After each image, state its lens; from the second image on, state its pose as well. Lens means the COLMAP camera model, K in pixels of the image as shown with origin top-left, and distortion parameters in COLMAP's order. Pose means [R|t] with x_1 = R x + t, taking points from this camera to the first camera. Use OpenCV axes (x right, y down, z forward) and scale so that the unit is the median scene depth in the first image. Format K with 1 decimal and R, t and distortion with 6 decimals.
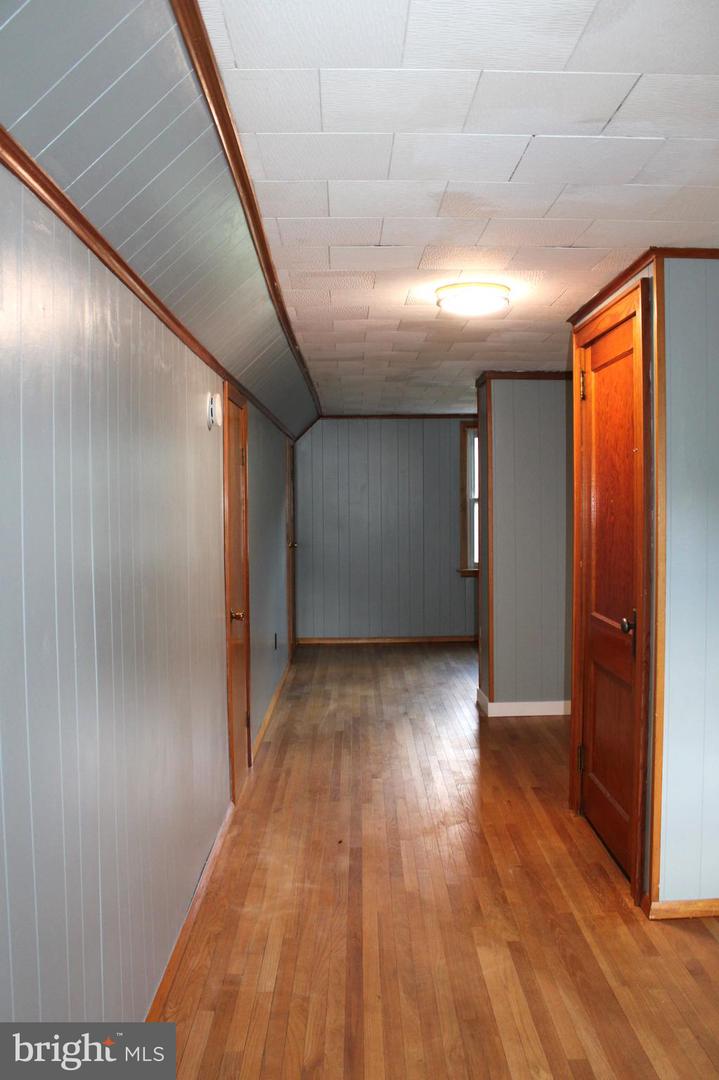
lens RADIAL K [[917.3, 0, 376.6], [0, 917.3, 549.4], [0, 0, 1]] dist [-0.149353, 0.113743]
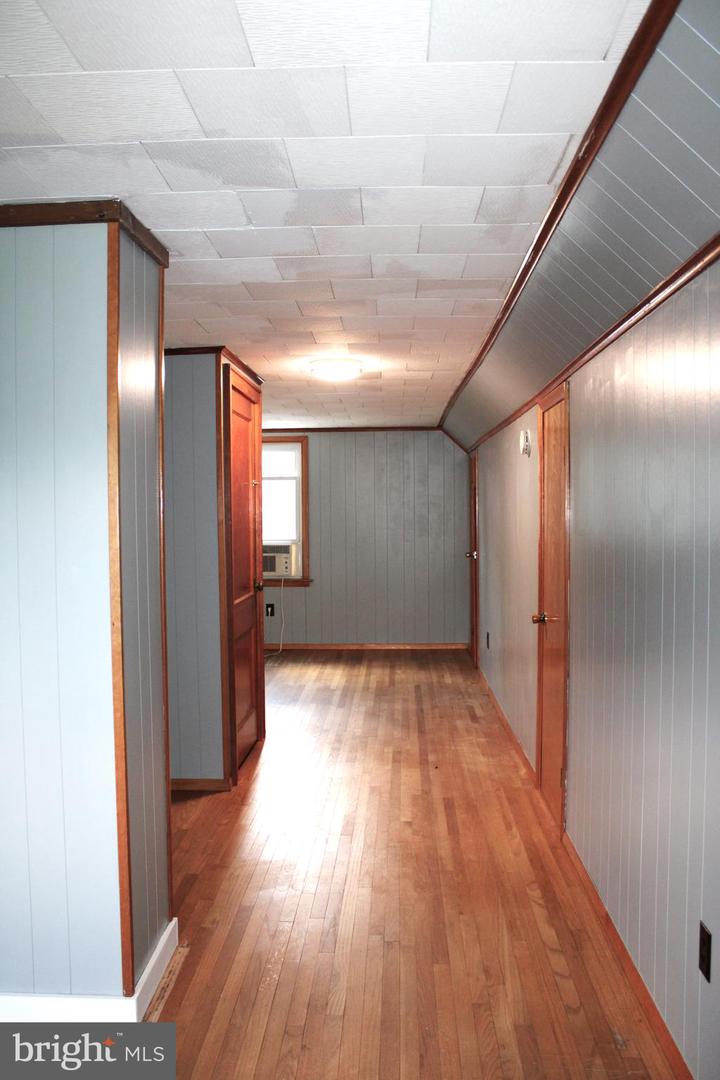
lens RADIAL K [[917.3, 0, 377.1], [0, 917.3, 549.4], [0, 0, 1]] dist [-0.149353, 0.113743]
pose [[-0.998809, 0.003581, 0.048657, -0.017895], [0.008579, 0.994654, 0.102905, -0.123354], [-0.048029, 0.103200, -0.993500, 2.133133]]
